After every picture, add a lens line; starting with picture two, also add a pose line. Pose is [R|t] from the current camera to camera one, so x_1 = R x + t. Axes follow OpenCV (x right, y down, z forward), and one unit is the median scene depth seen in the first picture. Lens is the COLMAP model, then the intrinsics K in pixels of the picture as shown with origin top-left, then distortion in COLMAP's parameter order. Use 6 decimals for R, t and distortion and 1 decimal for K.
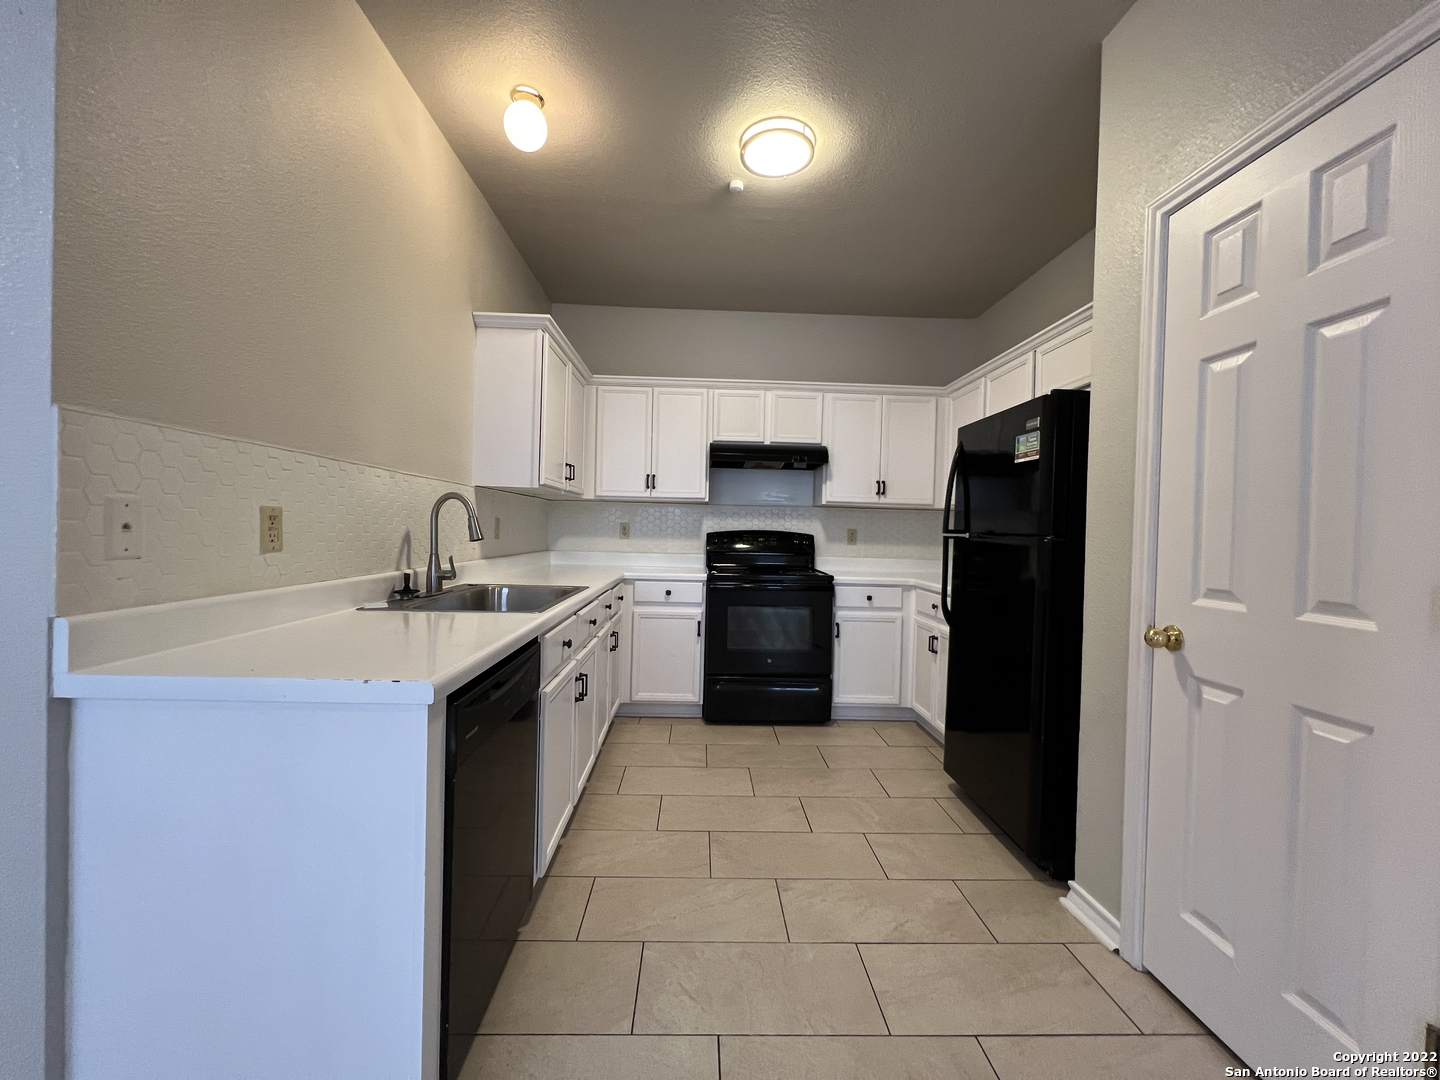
lens RADIAL K [[576.5, 0, 715.0], [0, 576.5, 537.8], [0, 0, 1]] dist [-0.000549, -0.000076]
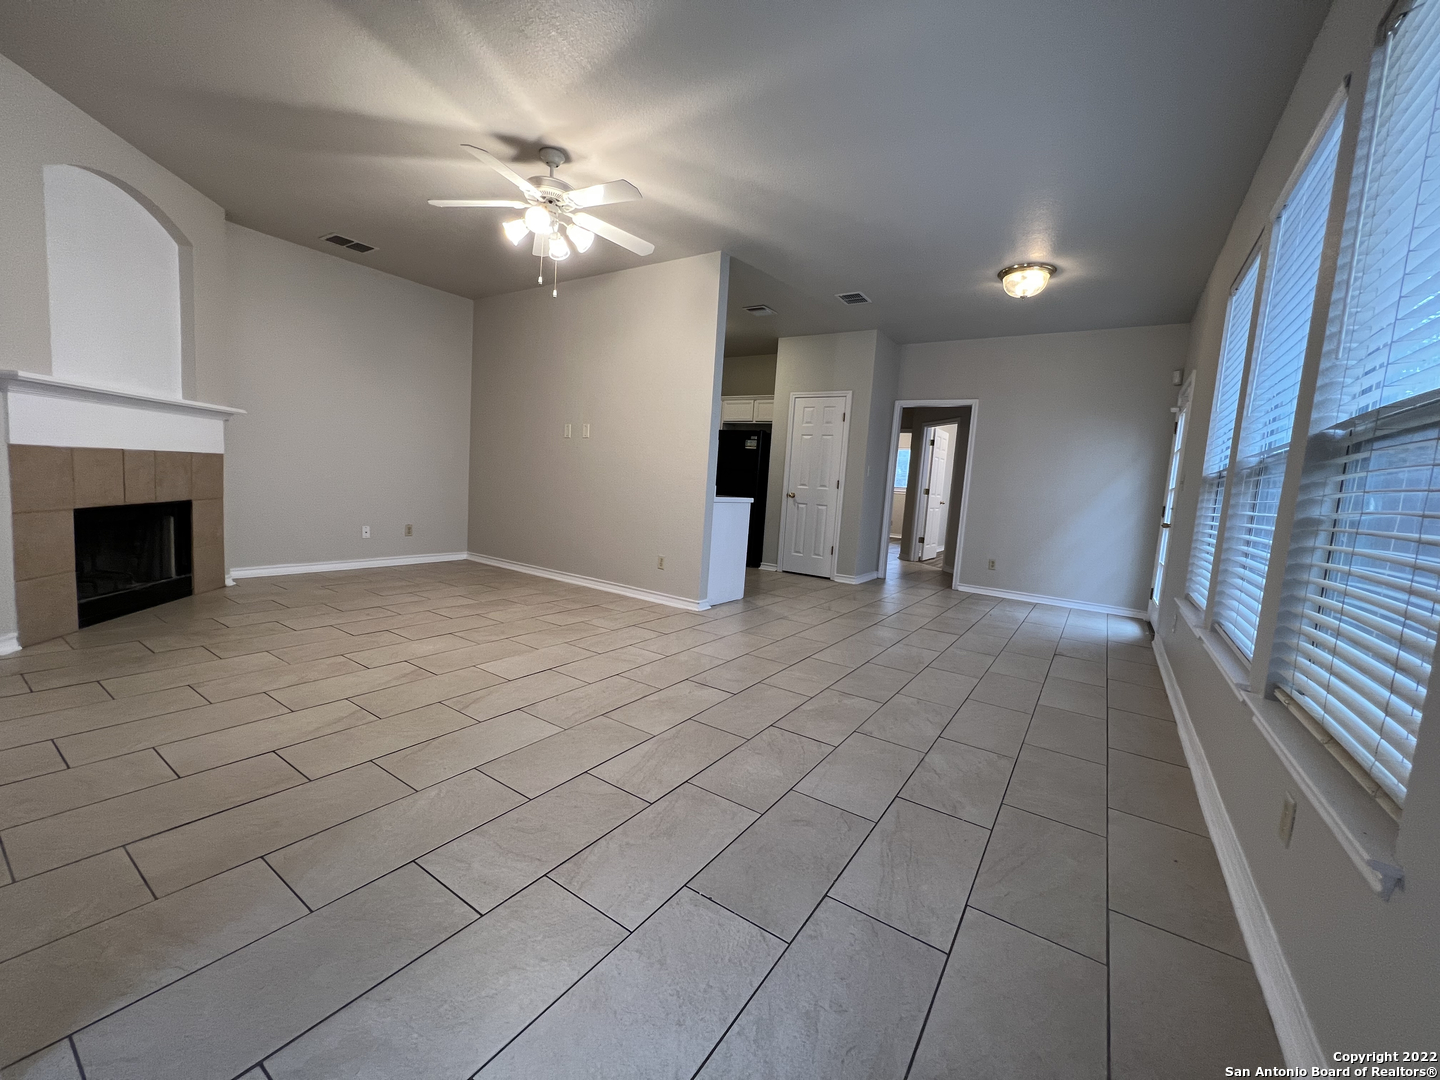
lens RADIAL K [[576.5, 0, 715.0], [0, 576.5, 537.8], [0, 0, 1]] dist [-0.000549, -0.000076]
pose [[0.587474, -0.066662, 0.806493, -1.369751], [-0.041074, 0.992861, 0.111986, 0.010494], [-0.808200, -0.098915, 0.580541, -0.493642]]
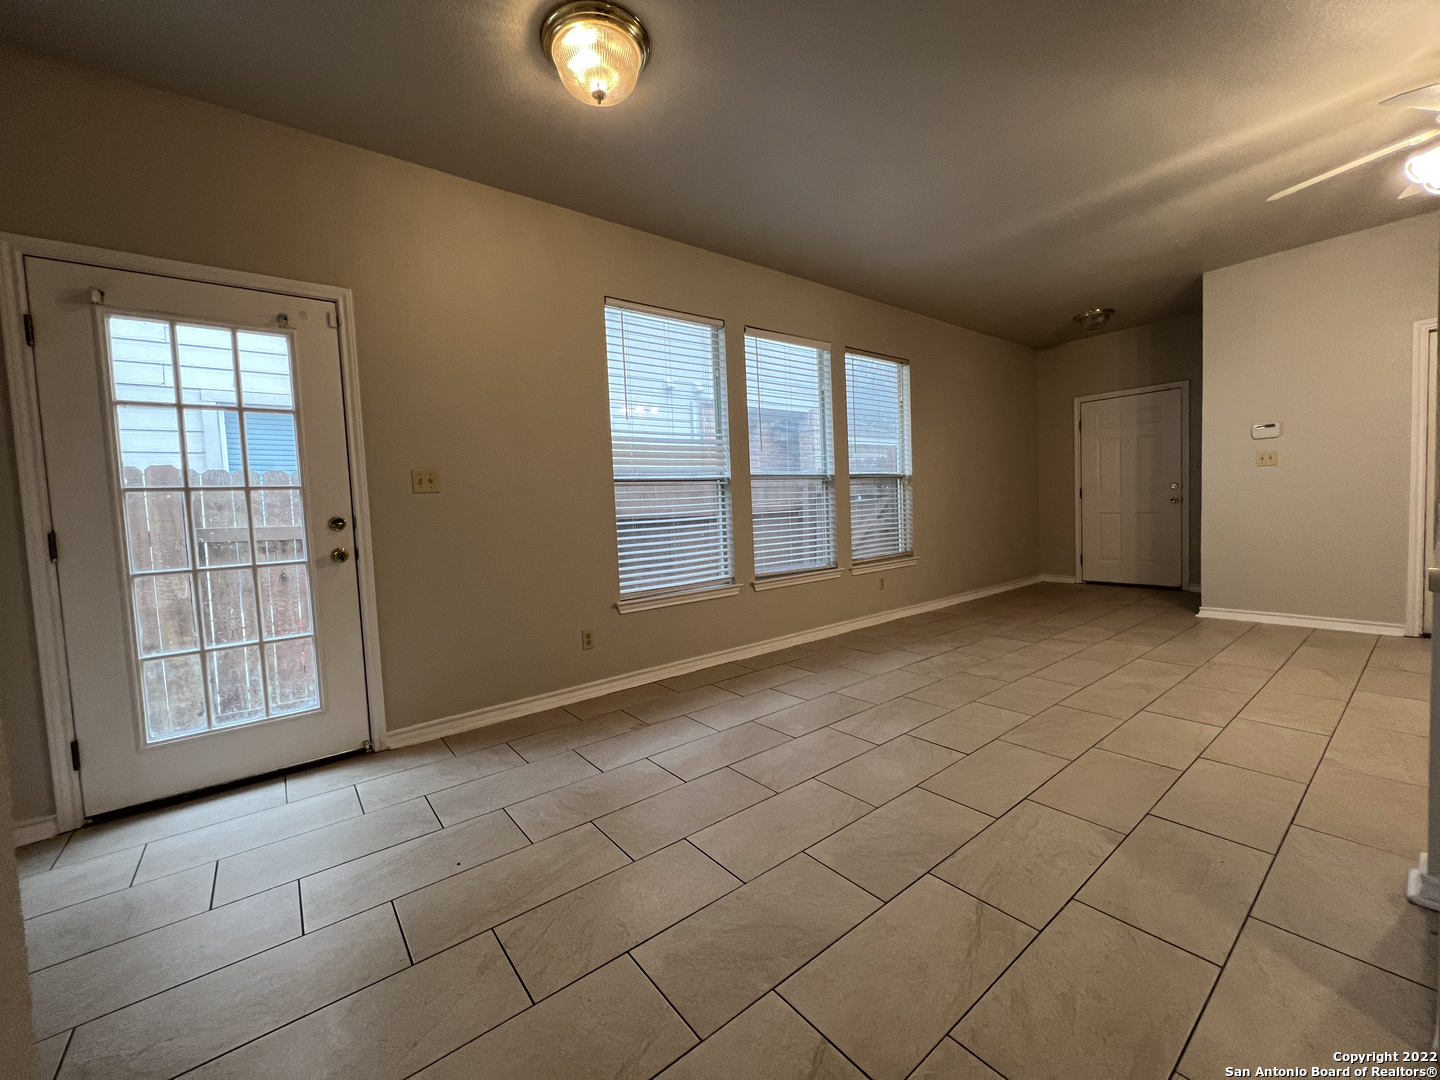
lens RADIAL K [[576.5, 0, 715.0], [0, 576.5, 537.8], [0, 0, 1]] dist [-0.000549, -0.000076]
pose [[-0.807000, 0.042435, -0.589025, 0.317108], [0.015255, 0.998580, 0.051039, 0.033884], [0.590354, 0.032203, -0.806502, 0.300892]]
